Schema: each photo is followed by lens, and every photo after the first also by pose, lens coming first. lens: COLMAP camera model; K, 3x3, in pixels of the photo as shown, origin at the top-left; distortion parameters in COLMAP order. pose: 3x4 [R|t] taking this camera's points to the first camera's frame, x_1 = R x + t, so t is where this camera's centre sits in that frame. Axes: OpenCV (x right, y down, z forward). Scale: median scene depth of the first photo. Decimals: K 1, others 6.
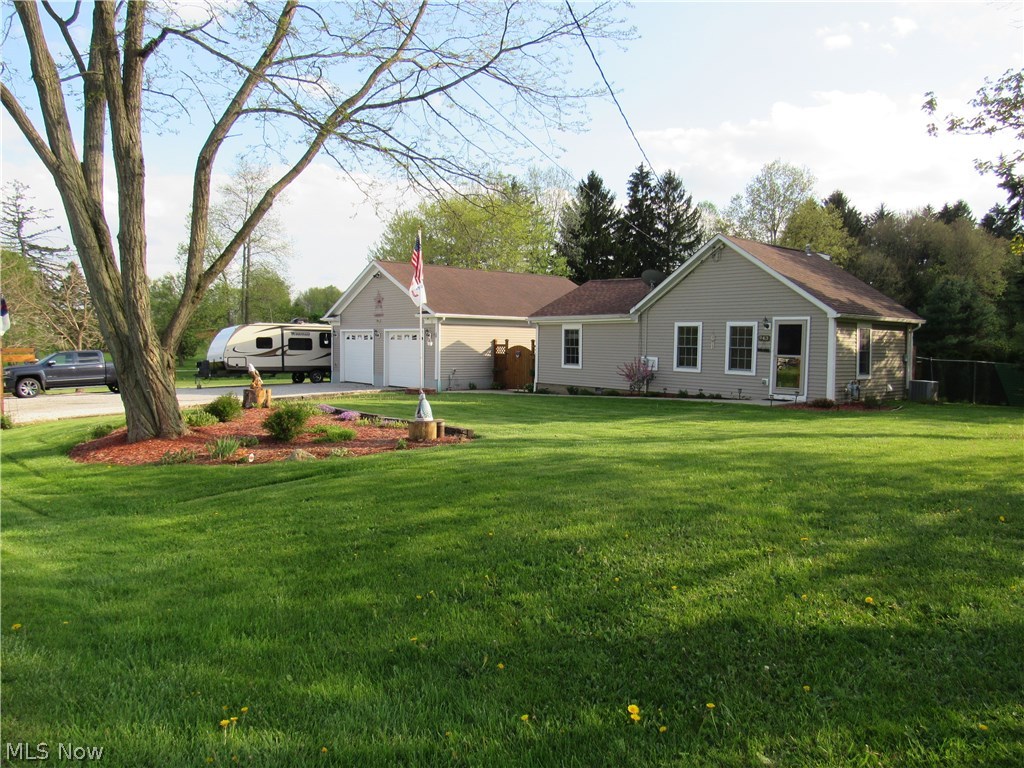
lens RADIAL K [[727.3, 0, 512.0], [0, 727.3, 384.0], [0, 0, 1]] dist [-0.038634, -0.001767]
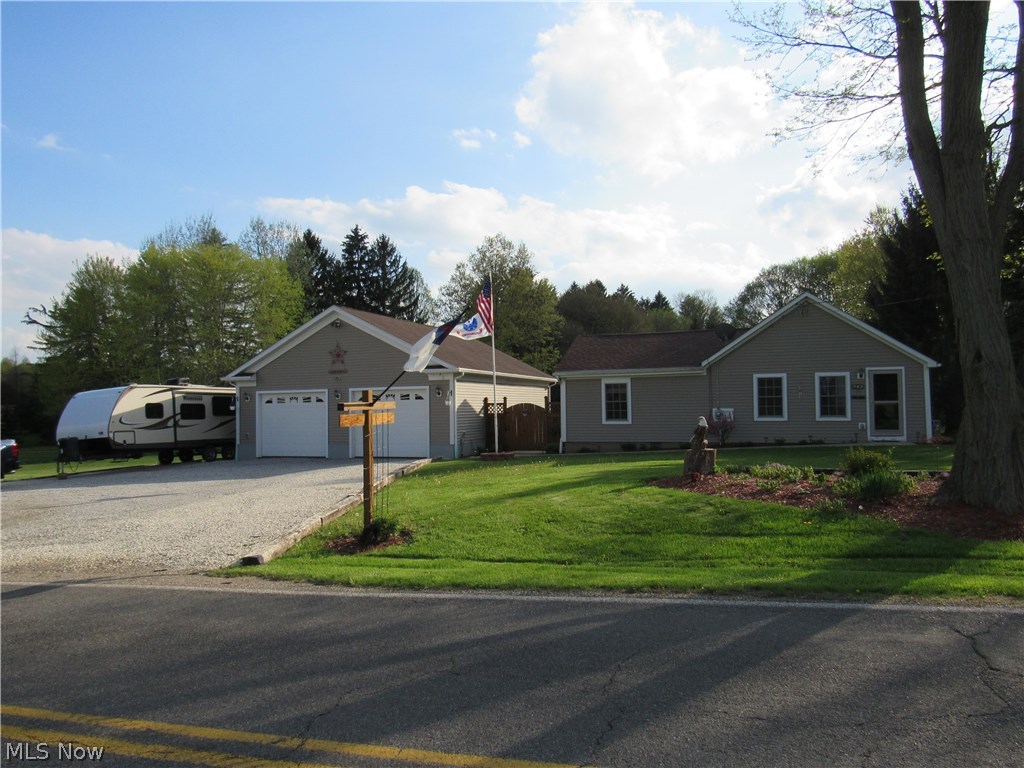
lens RADIAL K [[719.0, 0, 513.0], [0, 719.0, 415.9], [0, 0, 1]] dist [-0.076645, -0.000607]
pose [[0.867102, -0.032571, 0.497064, -0.412084], [0.055945, 0.997914, -0.032202, -0.008329], [-0.494978, 0.055730, 0.867116, 0.206270]]
